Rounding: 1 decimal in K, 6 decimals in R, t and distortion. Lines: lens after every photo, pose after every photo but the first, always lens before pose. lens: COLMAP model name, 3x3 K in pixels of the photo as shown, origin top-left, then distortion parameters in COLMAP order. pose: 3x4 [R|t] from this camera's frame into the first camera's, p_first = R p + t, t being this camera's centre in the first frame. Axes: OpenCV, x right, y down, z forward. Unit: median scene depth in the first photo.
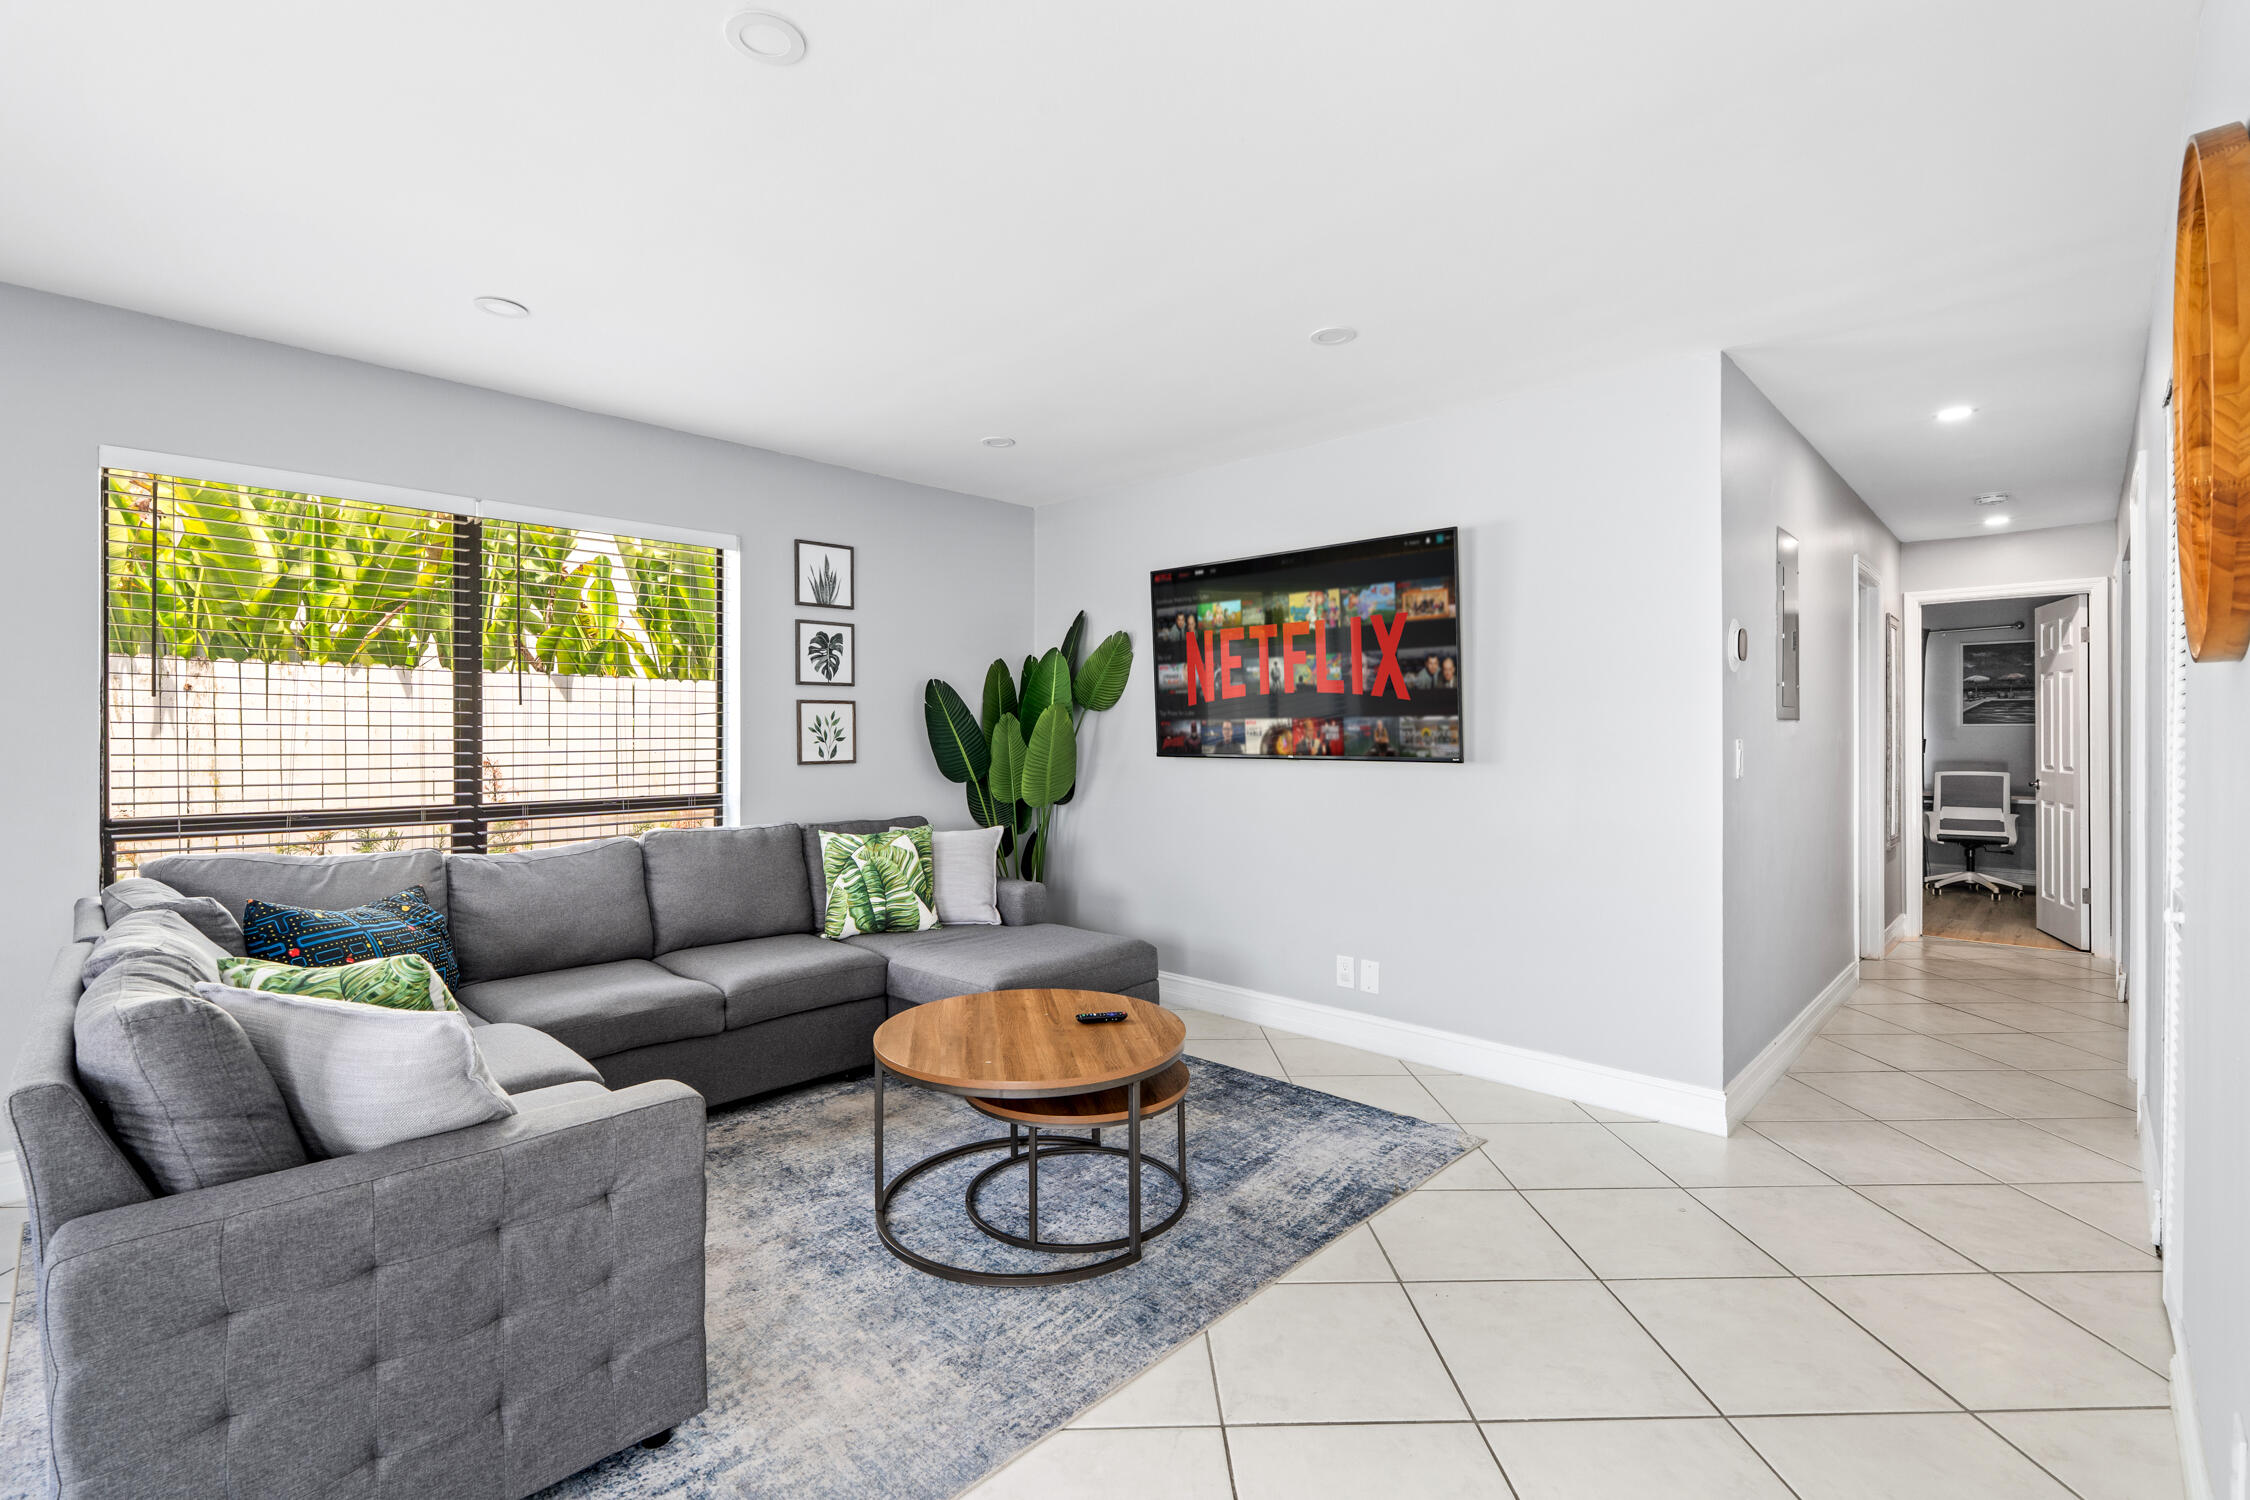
lens RADIAL K [[1012.5, 0, 1114.0], [0, 1012.5, 732.5], [0, 0, 1]] dist [0.006495, -0.000262]
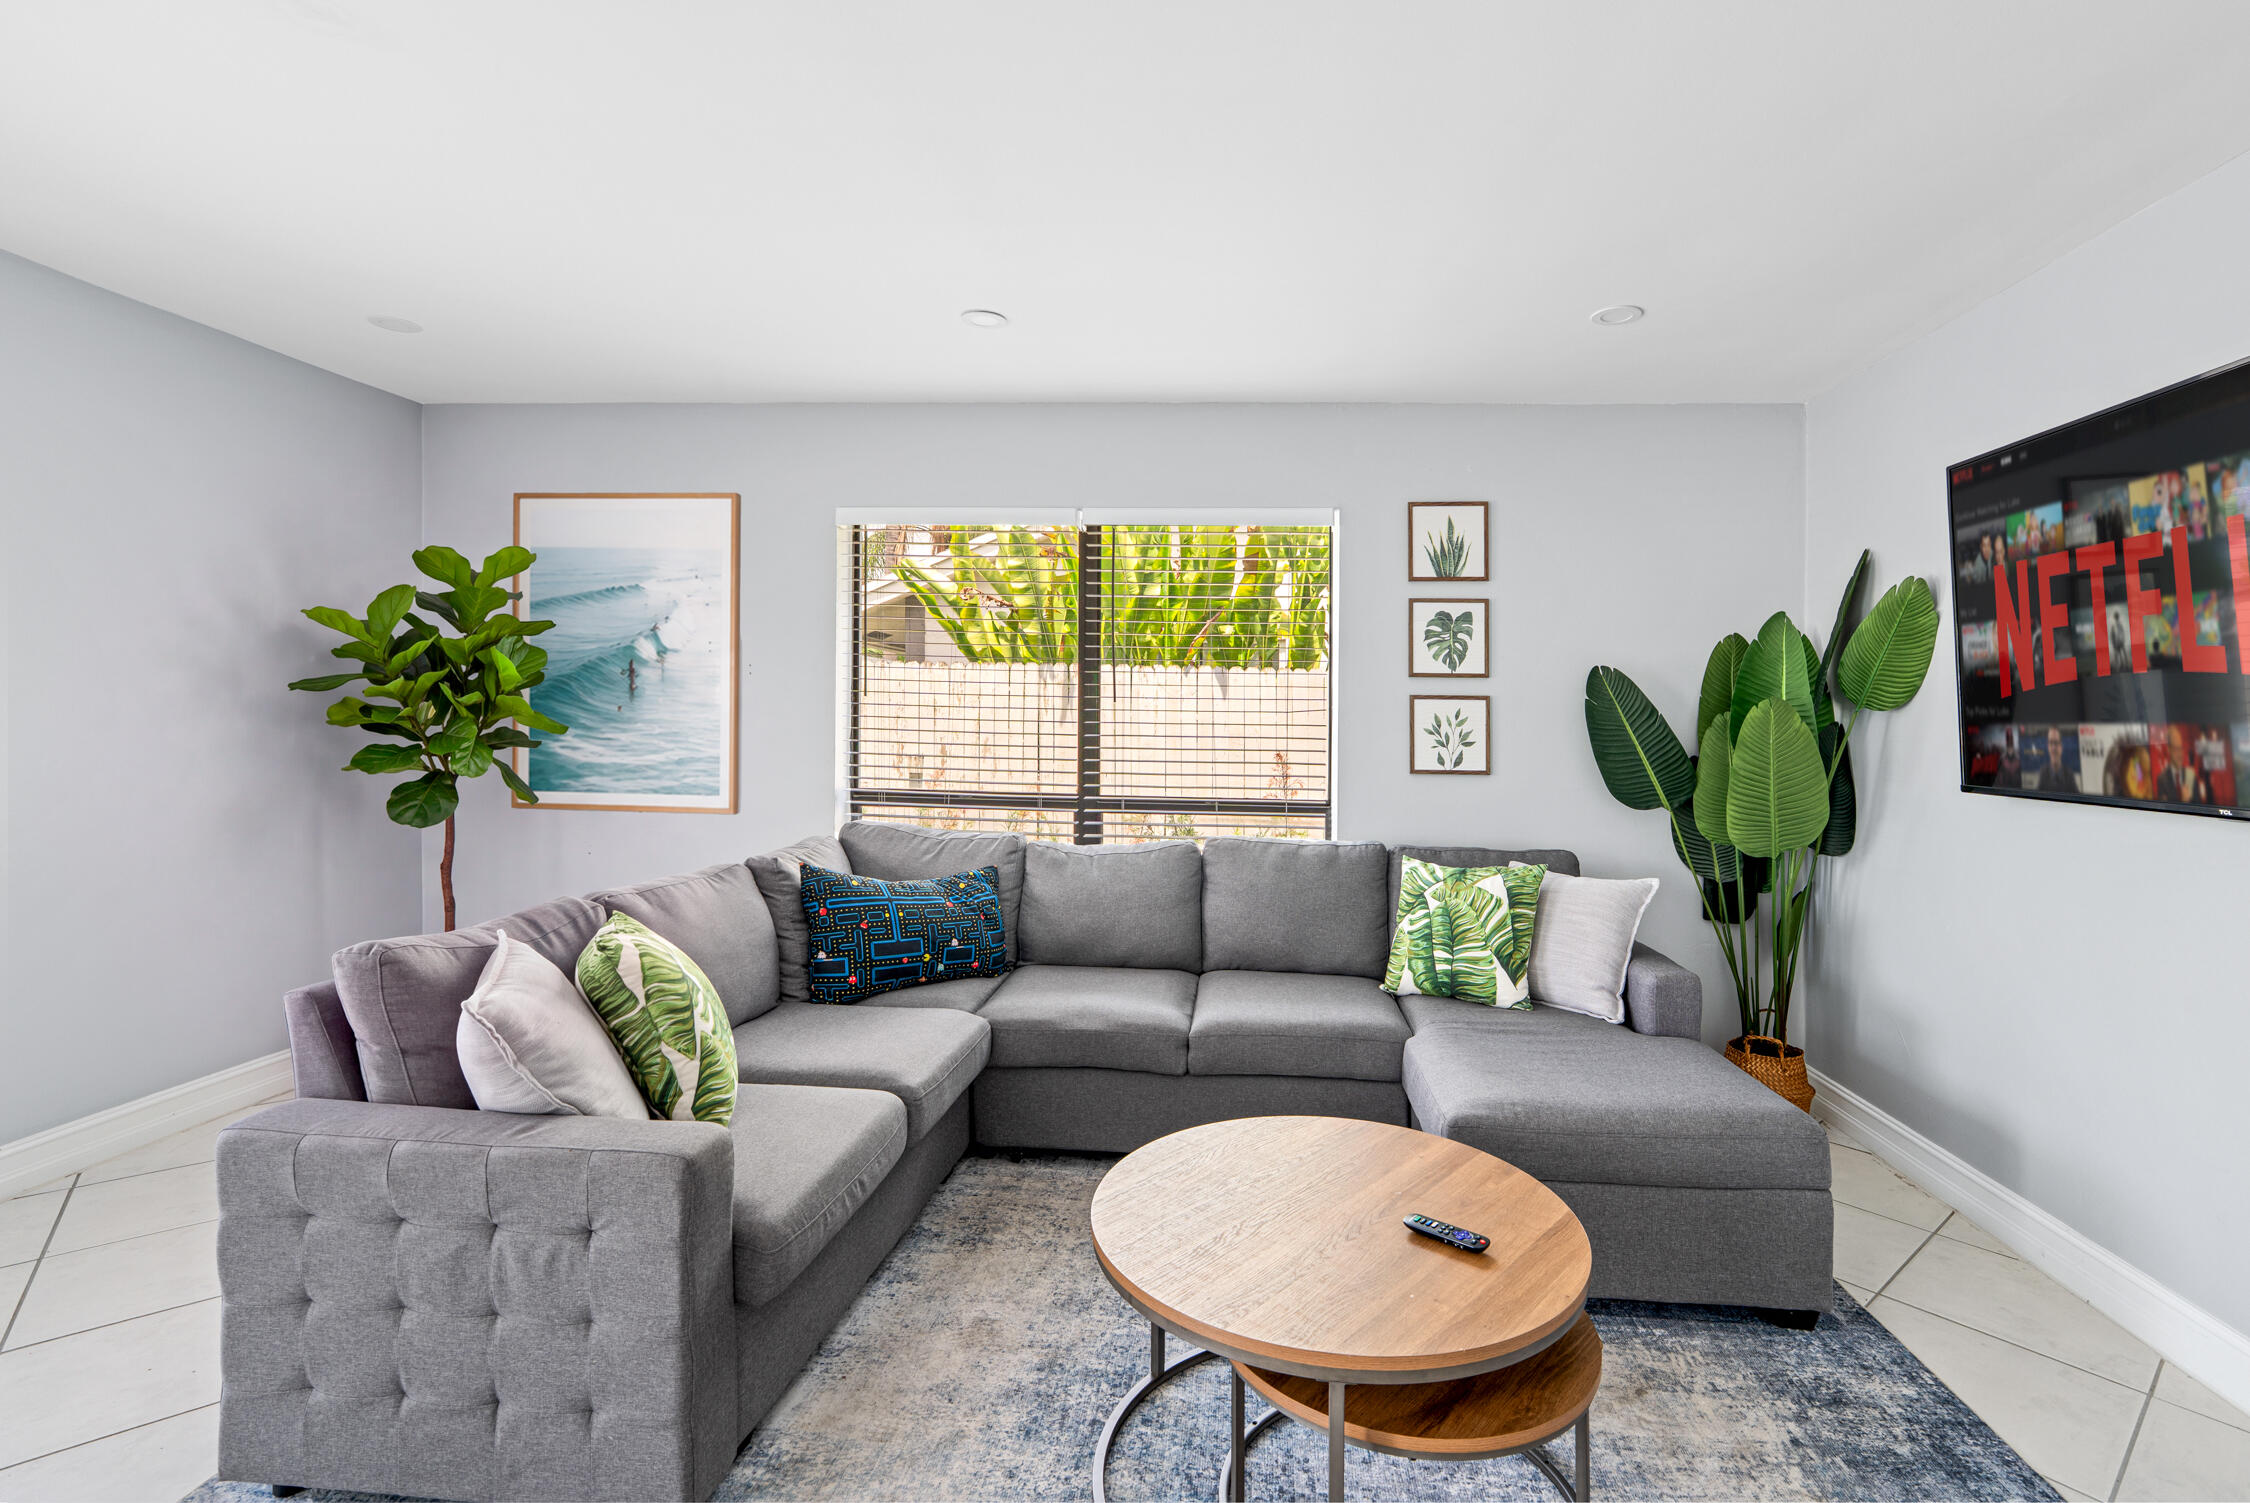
lens RADIAL K [[1044.7, 0, 1164.5], [0, 1044.7, 711.4], [0, 0, 1]] dist [0.000919, 0.000259]
pose [[0.642235, 0.003202, -0.766501, 0.231882], [-0.017881, 0.999782, -0.010805, -0.006602], [0.766299, 0.020645, 0.642152, 0.319164]]
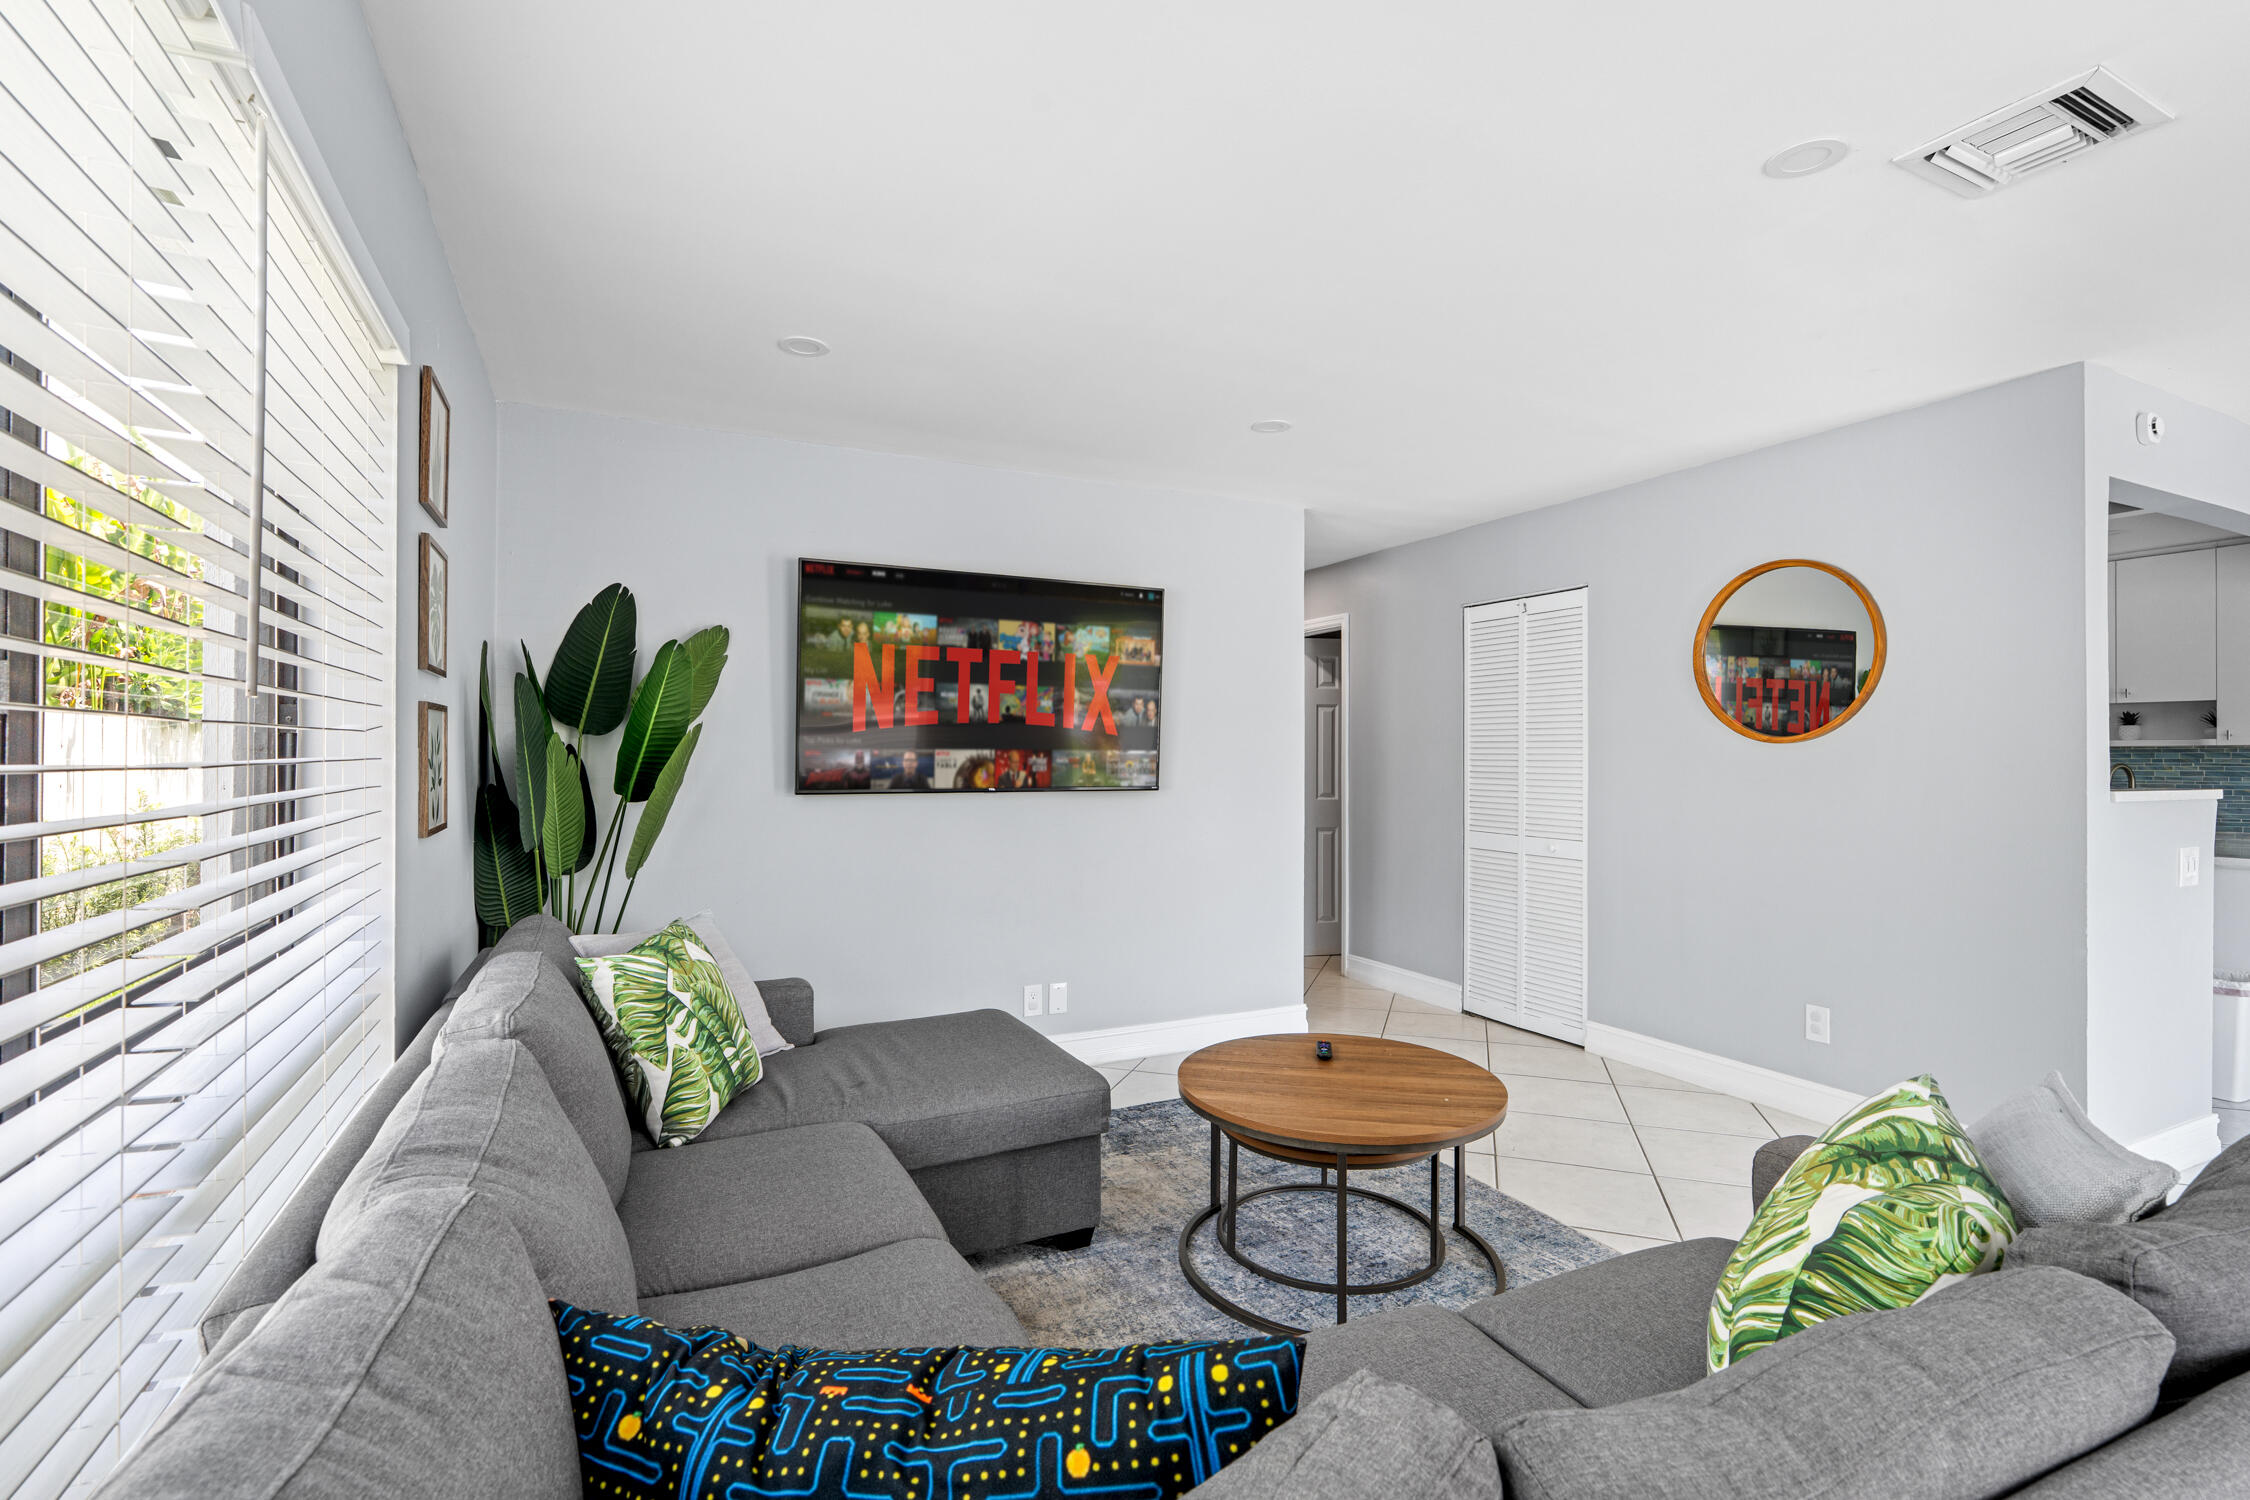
lens RADIAL K [[1034.2, 0, 1125.0], [0, 1034.2, 750.0], [0, 0, 1]] dist [0.000770, 0.000136]
pose [[0.337139, 0.006460, 0.941433, -0.711947], [-0.004783, 0.999975, -0.005149, -0.009454], [-0.941443, -0.002767, 0.337162, 0.564782]]
